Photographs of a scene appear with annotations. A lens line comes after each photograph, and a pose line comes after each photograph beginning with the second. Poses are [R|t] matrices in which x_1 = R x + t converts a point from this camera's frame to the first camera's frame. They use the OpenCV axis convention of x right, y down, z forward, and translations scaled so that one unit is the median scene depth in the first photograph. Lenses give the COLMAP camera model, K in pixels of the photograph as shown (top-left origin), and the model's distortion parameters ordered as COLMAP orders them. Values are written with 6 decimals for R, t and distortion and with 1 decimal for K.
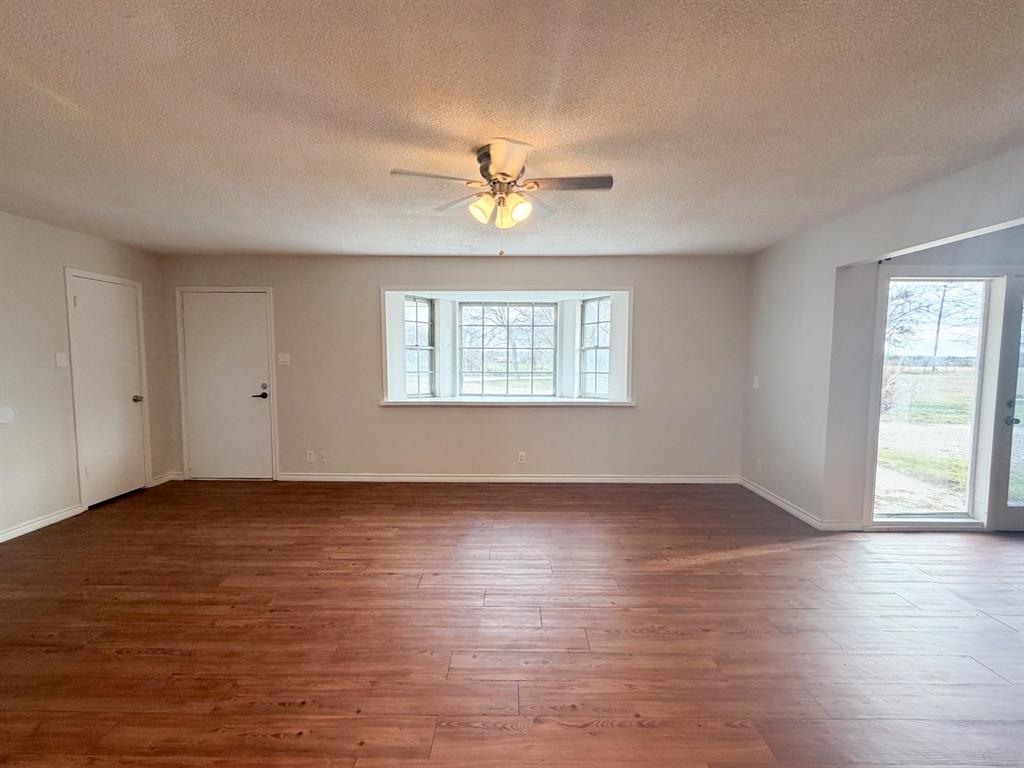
lens RADIAL K [[417.4, 0, 504.6], [0, 417.4, 384.5], [0, 0, 1]] dist [-0.001119, -0.000337]
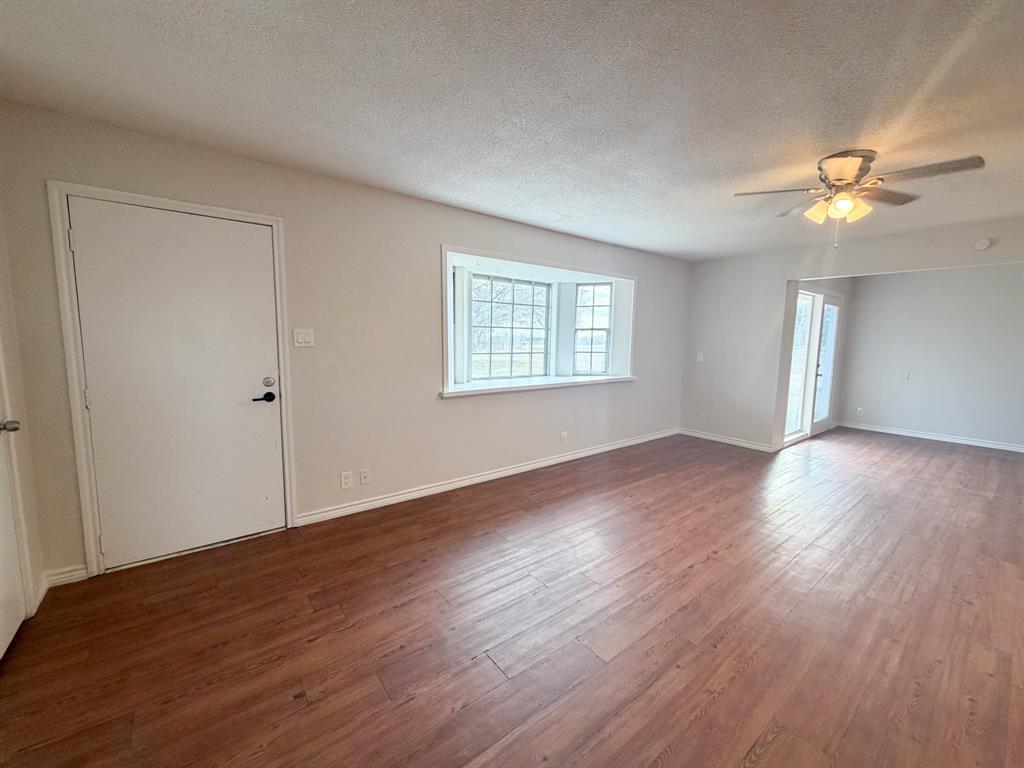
lens RADIAL K [[408.6, 0, 509.0], [0, 408.6, 383.0], [0, 0, 1]] dist [-0.000648, -0.000092]
pose [[0.787657, -0.061487, 0.613038, -0.671443], [0.032987, 0.997789, 0.057695, -0.017444], [-0.615230, -0.025221, 0.787944, 0.314939]]
